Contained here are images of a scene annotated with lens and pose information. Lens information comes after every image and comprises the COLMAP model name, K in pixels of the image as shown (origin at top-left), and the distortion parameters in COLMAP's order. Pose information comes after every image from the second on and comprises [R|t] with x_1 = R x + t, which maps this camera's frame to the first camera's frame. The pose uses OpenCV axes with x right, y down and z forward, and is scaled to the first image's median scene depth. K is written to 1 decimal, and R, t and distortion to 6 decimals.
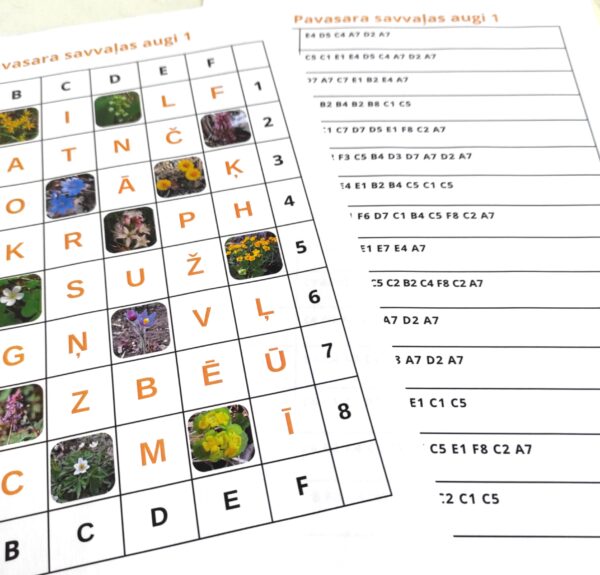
lens RADIAL K [[581.2, 0, 300.0], [0, 581.2, 287.5], [0, 0, 1]] dist [-0.000969, 0.031583]
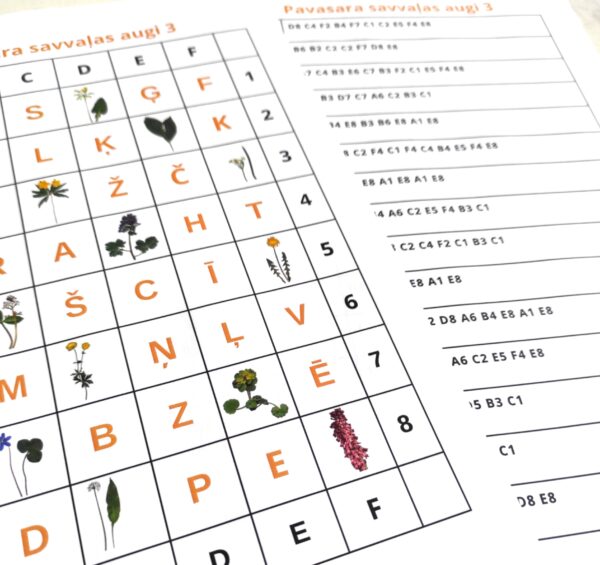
lens RADIAL K [[673.1, 0, 300.0], [0, 673.1, 282.5], [0, 0, 1]] dist [-0.002432, -0.031449]
pose [[0.987041, -0.047562, 0.153257, -0.168488], [0.056973, 0.996712, -0.057606, 0.033051], [-0.150013, 0.065591, 0.986506, -0.012446]]
